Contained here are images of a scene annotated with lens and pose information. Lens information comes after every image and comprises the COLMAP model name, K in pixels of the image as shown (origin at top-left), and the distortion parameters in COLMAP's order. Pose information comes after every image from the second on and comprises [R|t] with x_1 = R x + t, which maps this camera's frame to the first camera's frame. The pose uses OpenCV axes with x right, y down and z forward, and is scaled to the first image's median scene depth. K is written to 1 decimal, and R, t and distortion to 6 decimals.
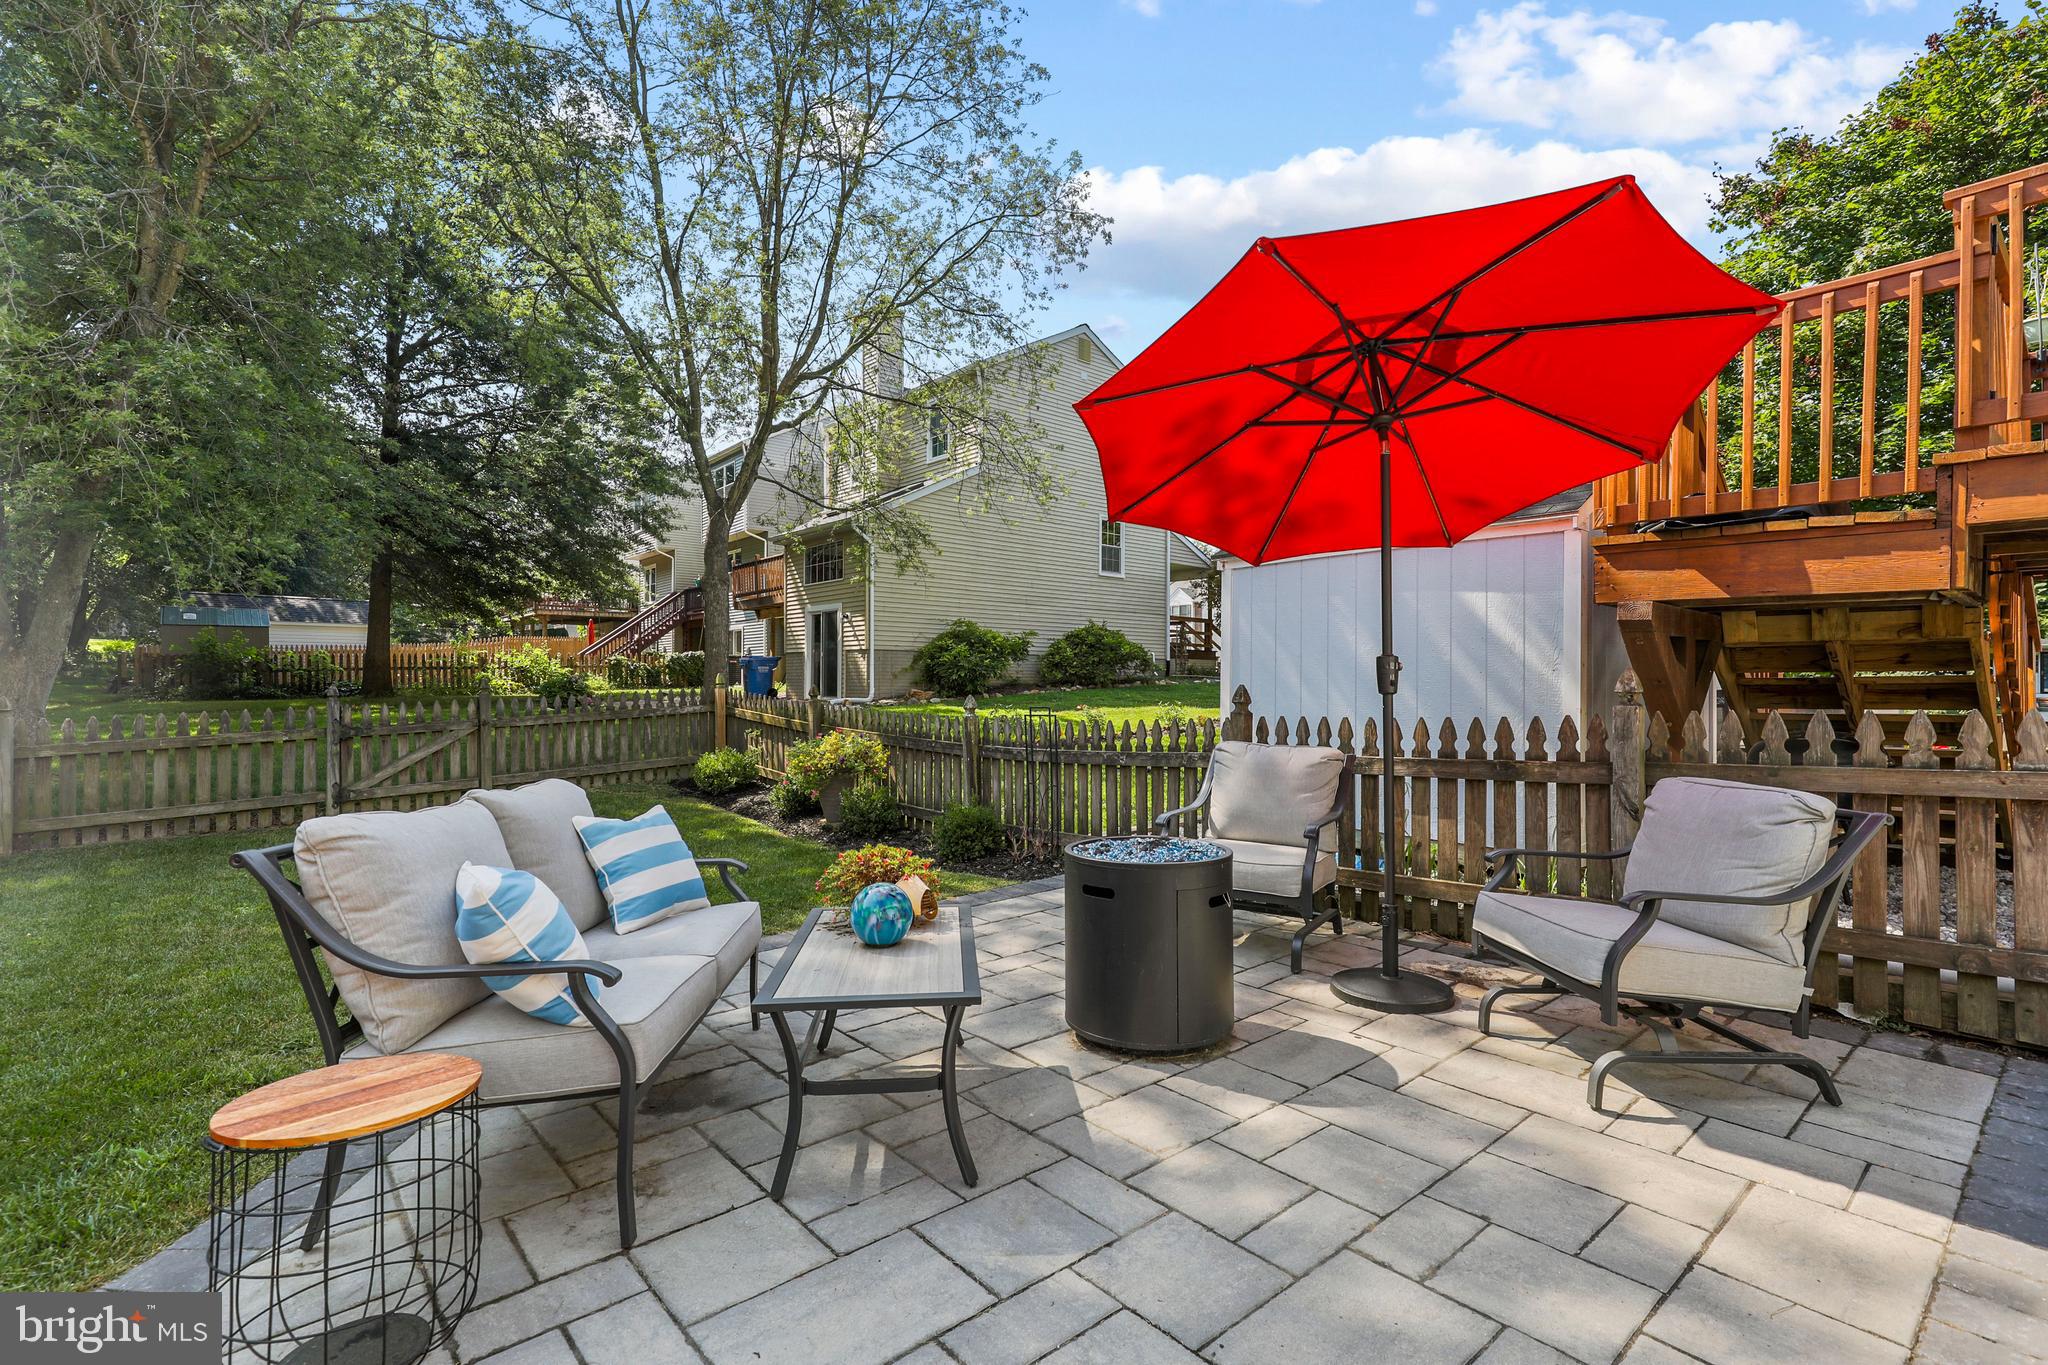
lens RADIAL K [[934.8, 0, 1018.4], [0, 934.8, 670.9], [0, 0, 1]] dist [0.009511, -0.000082]
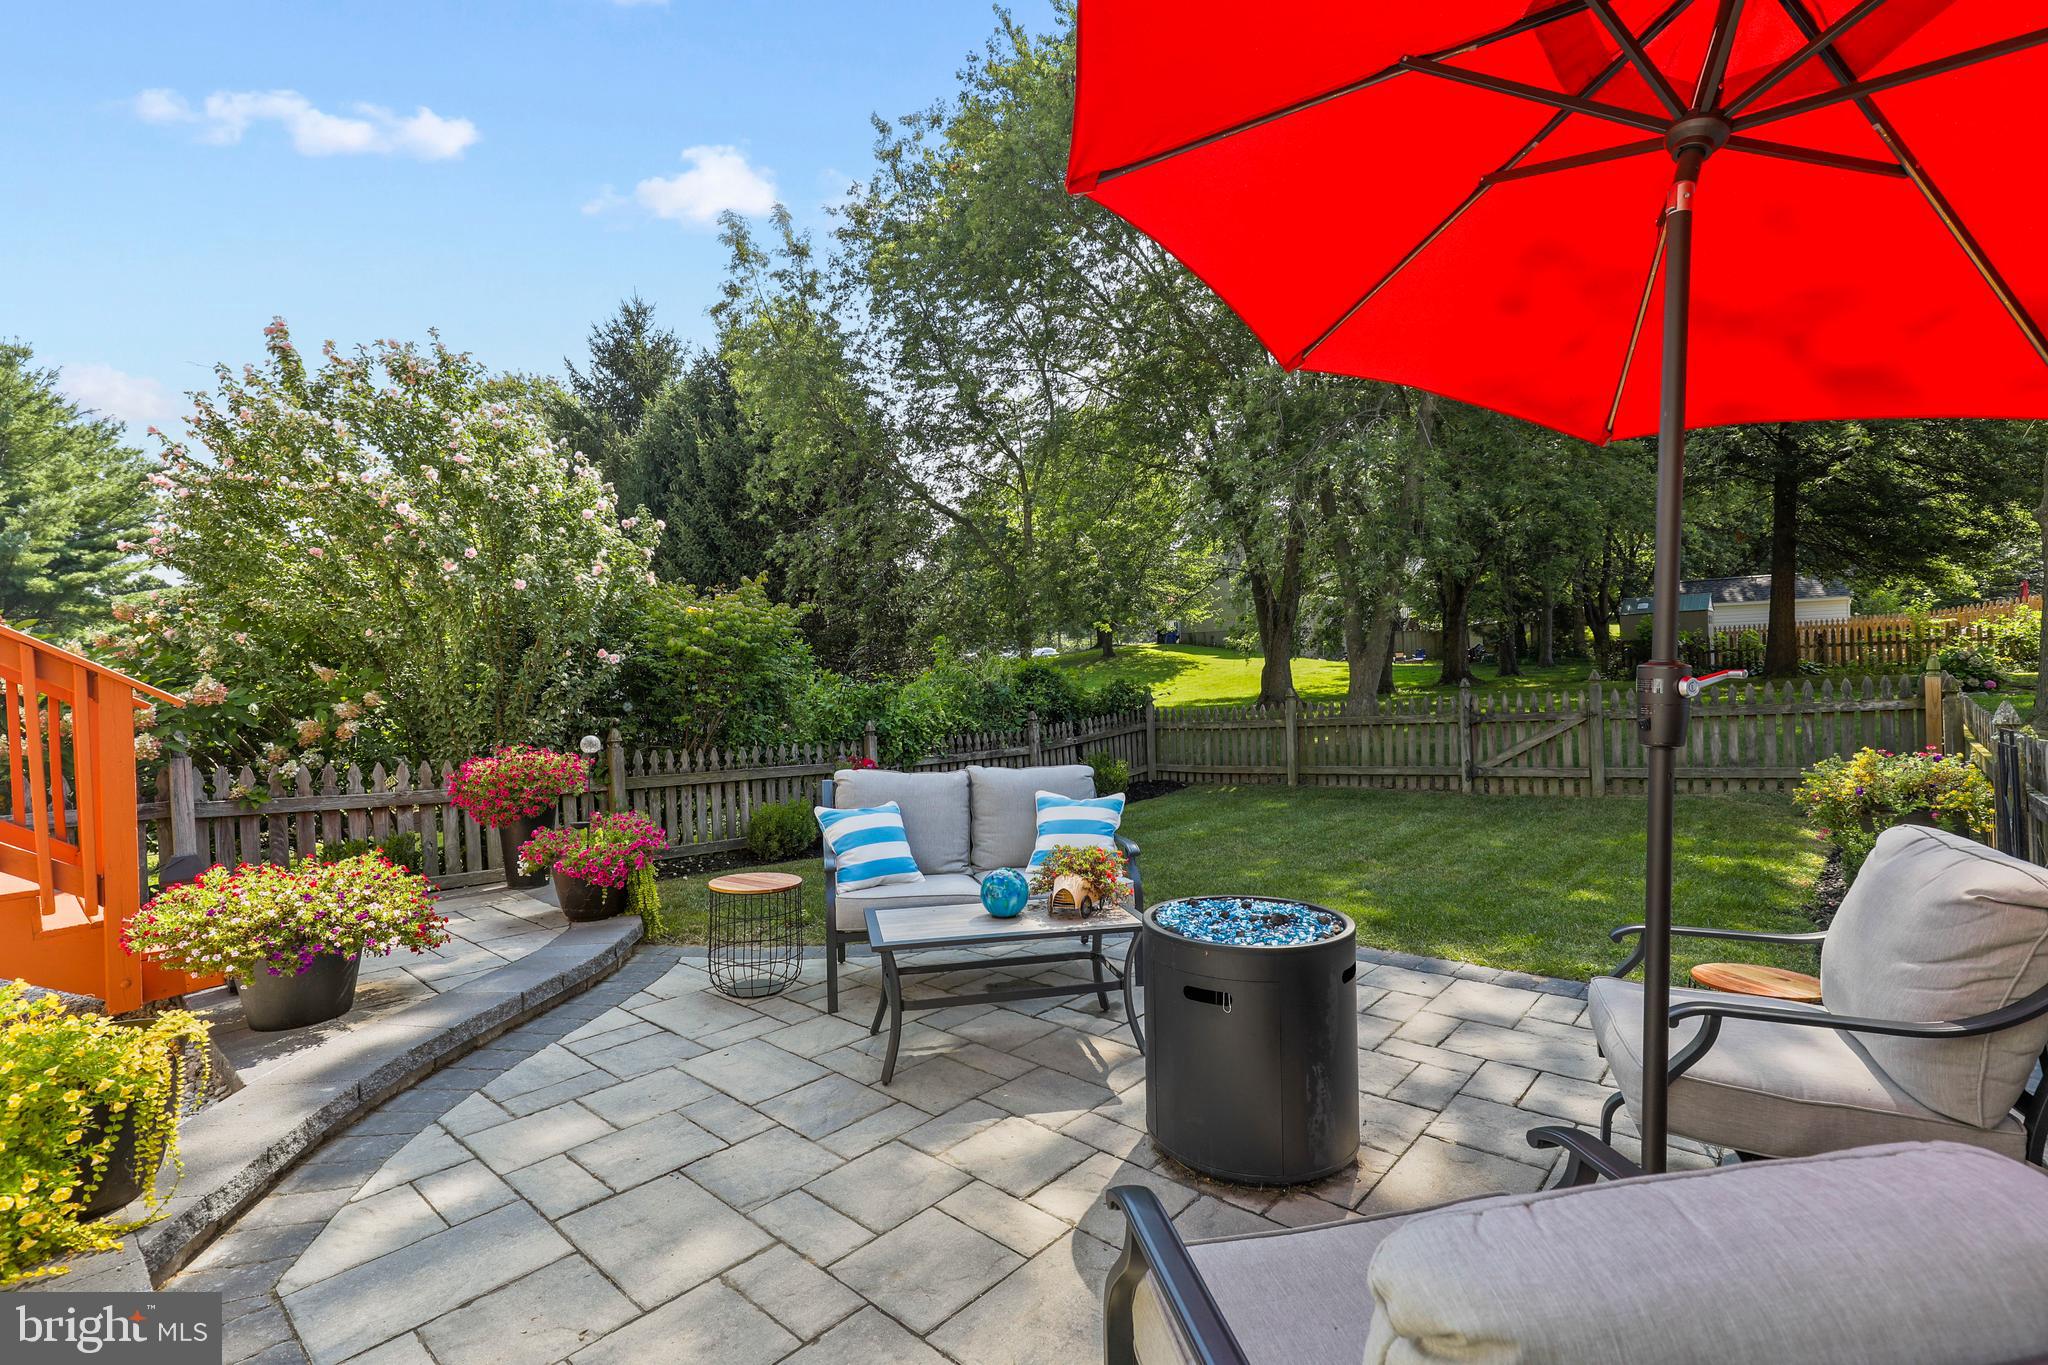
lens RADIAL K [[914.9, 0, 1028.6], [0, 914.9, 689.8], [0, 0, 1]] dist [0.005070, 0.000969]
pose [[0.158481, 0.012168, -0.987287, 0.286373], [0.036086, 0.999185, 0.018108, -0.010289], [0.986702, -0.038497, 0.157913, 0.222478]]
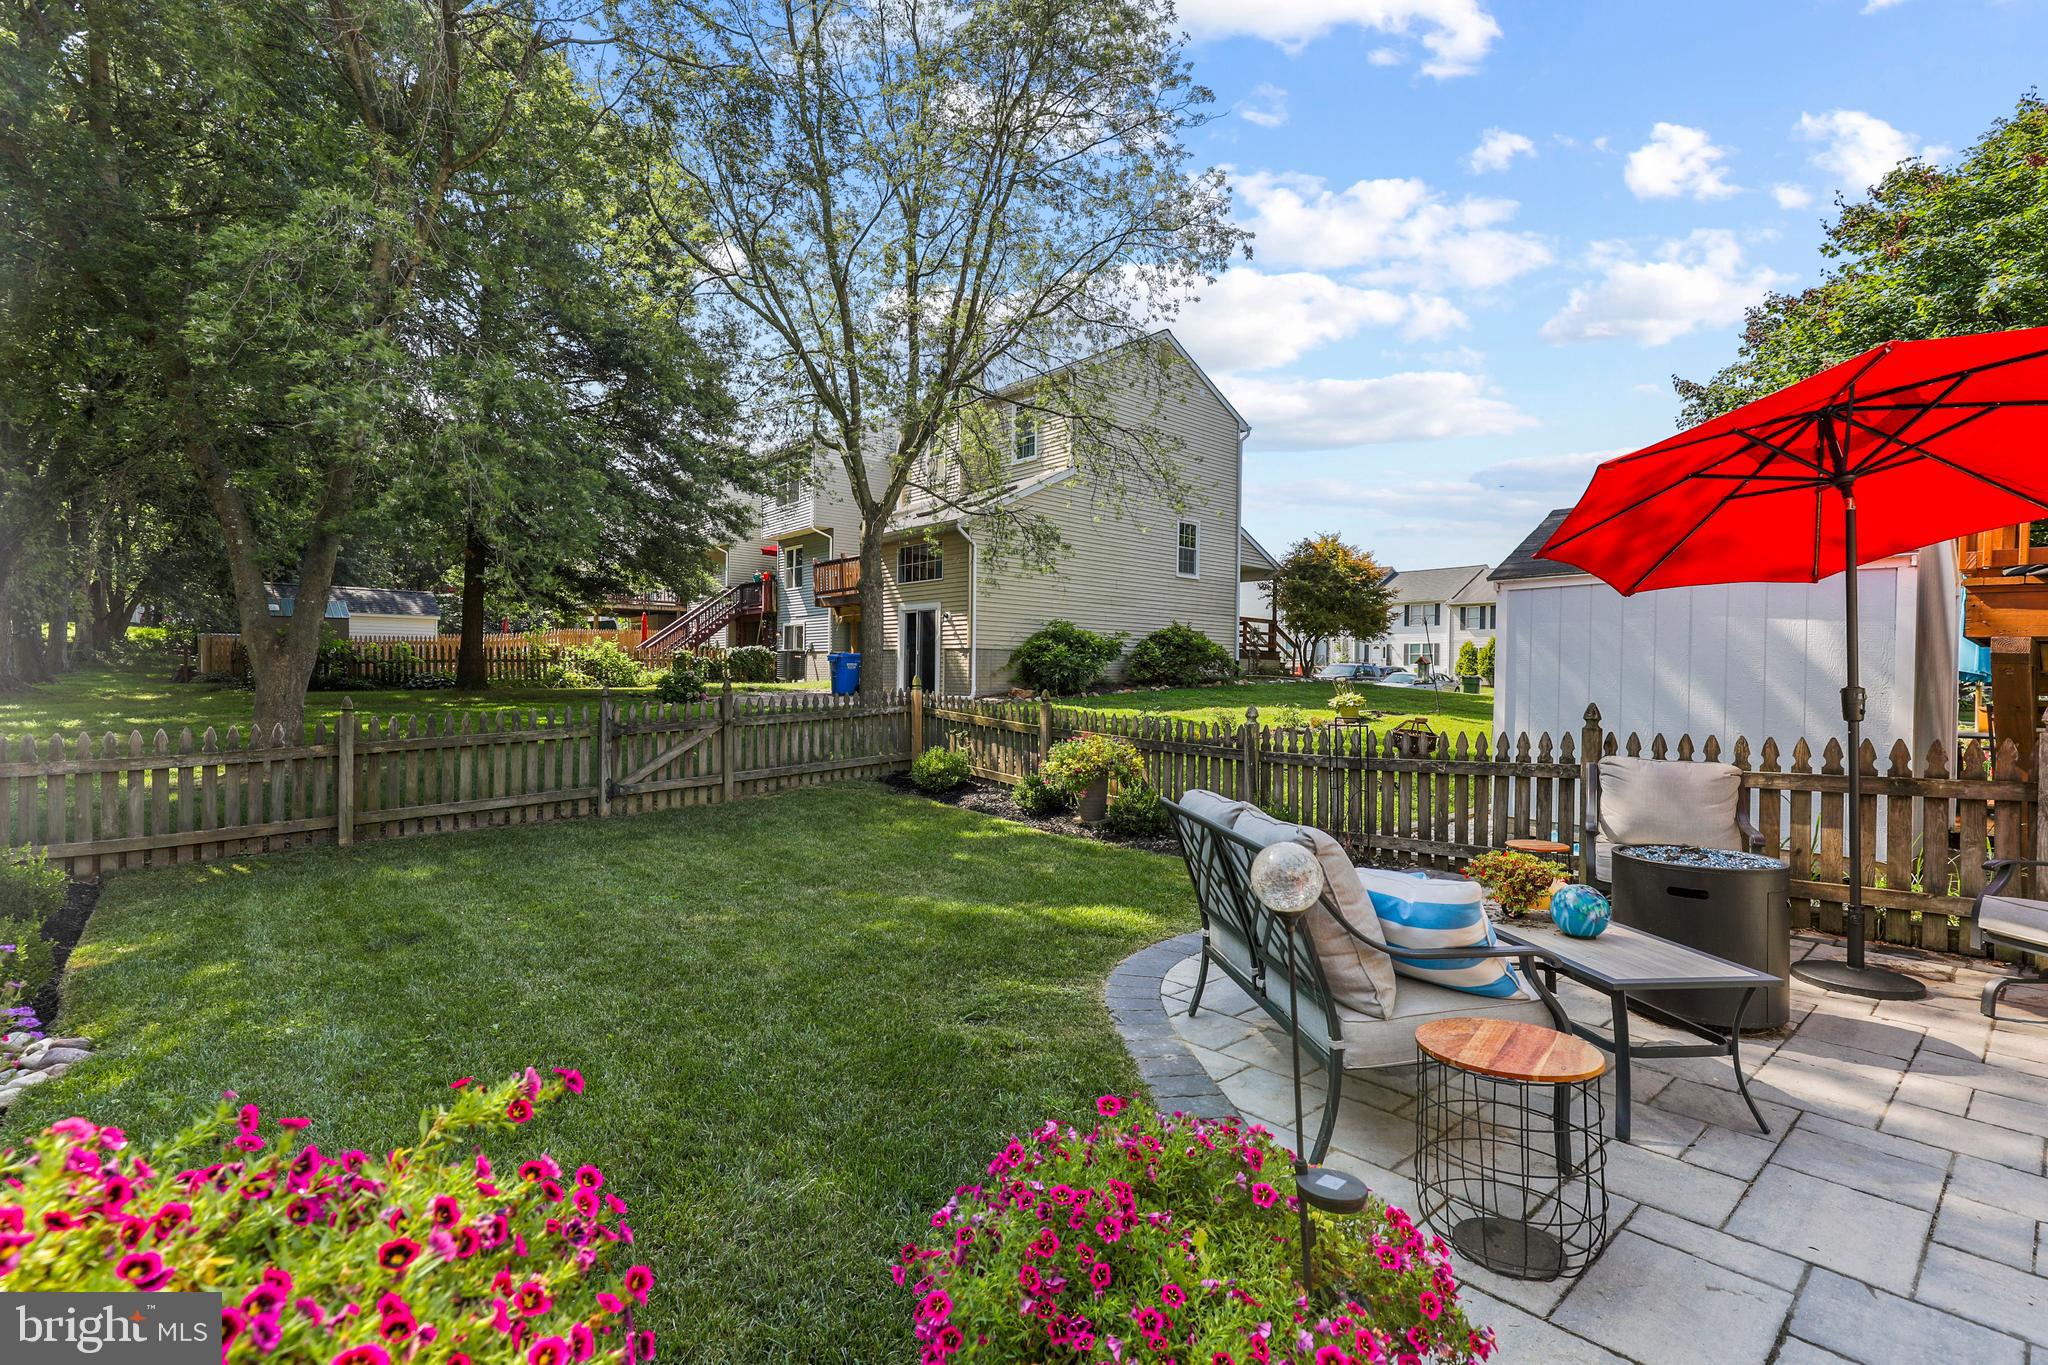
lens RADIAL K [[930.3, 0, 1024.0], [0, 930.3, 682.5], [0, 0, 1]] dist [0.007595, 0.000932]
pose [[0.999864, 0.010065, 0.013065, -0.229866], [-0.010319, 0.999755, 0.019569, -0.012443], [-0.012865, -0.019701, 0.999723, -0.045526]]
